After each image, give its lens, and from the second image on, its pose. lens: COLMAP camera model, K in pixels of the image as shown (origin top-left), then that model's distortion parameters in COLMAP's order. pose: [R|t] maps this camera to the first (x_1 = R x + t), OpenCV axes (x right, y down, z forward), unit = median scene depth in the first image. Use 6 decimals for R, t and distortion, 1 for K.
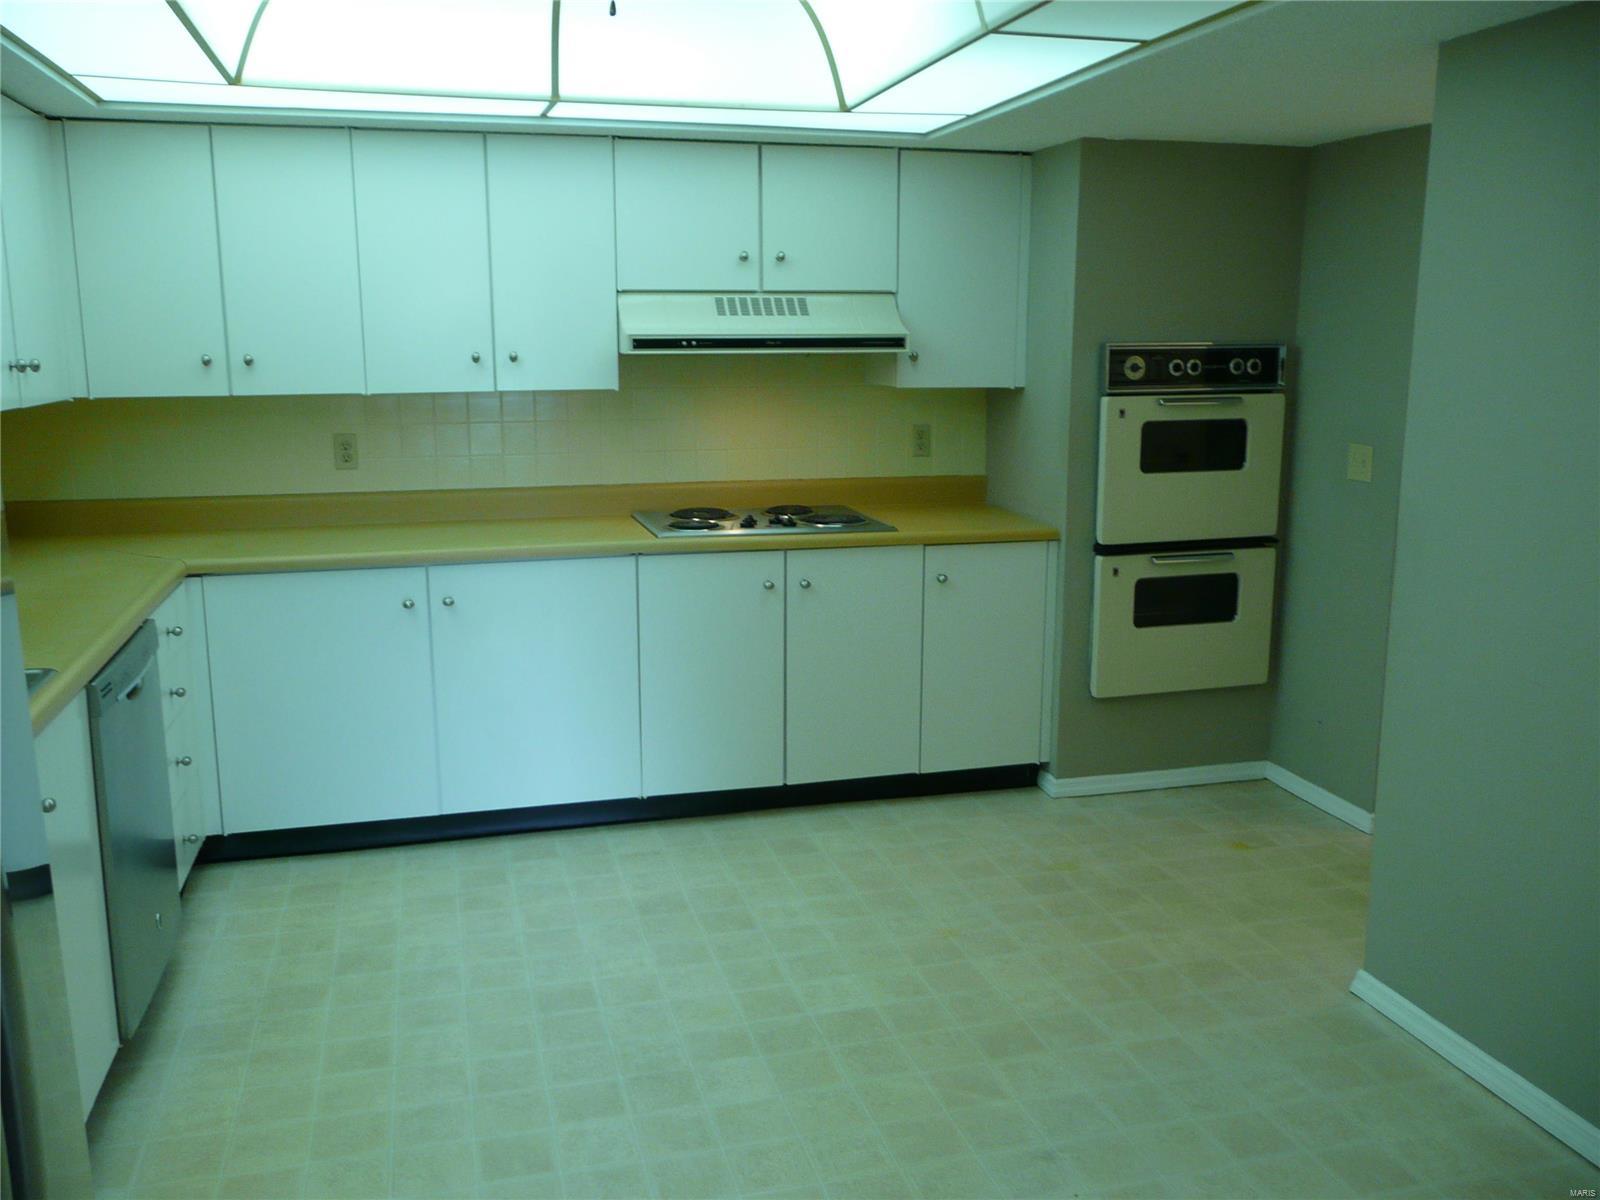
lens RADIAL K [[1354.6, 0, 800.0], [0, 1354.6, 600.0], [0, 0, 1]] dist [-0.015896, 0.018126]
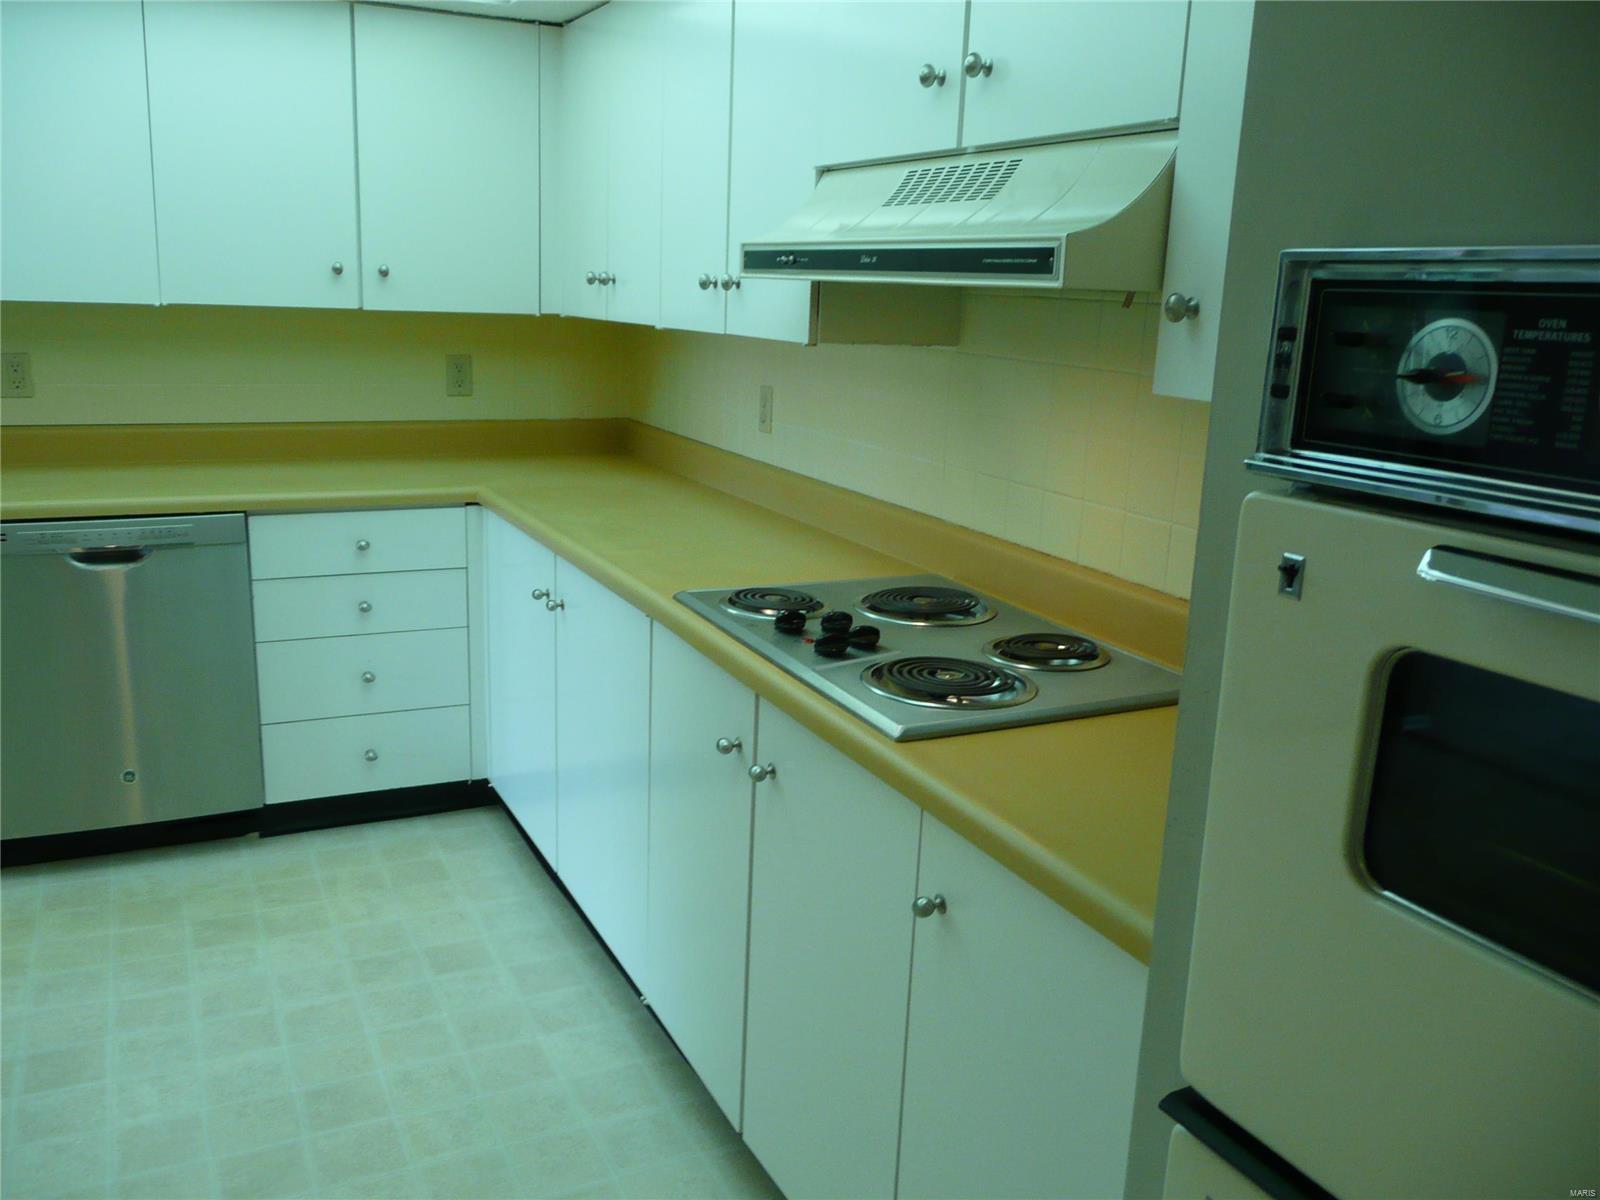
lens RADIAL K [[1354.6, 0, 800.0], [0, 1354.6, 600.0], [0, 0, 1]] dist [-0.015896, 0.018126]
pose [[0.161600, 0.230769, -0.959495, 0.437436], [-0.218756, 0.956463, 0.193196, -0.160637], [0.962305, 0.178674, 0.205047, 0.889623]]
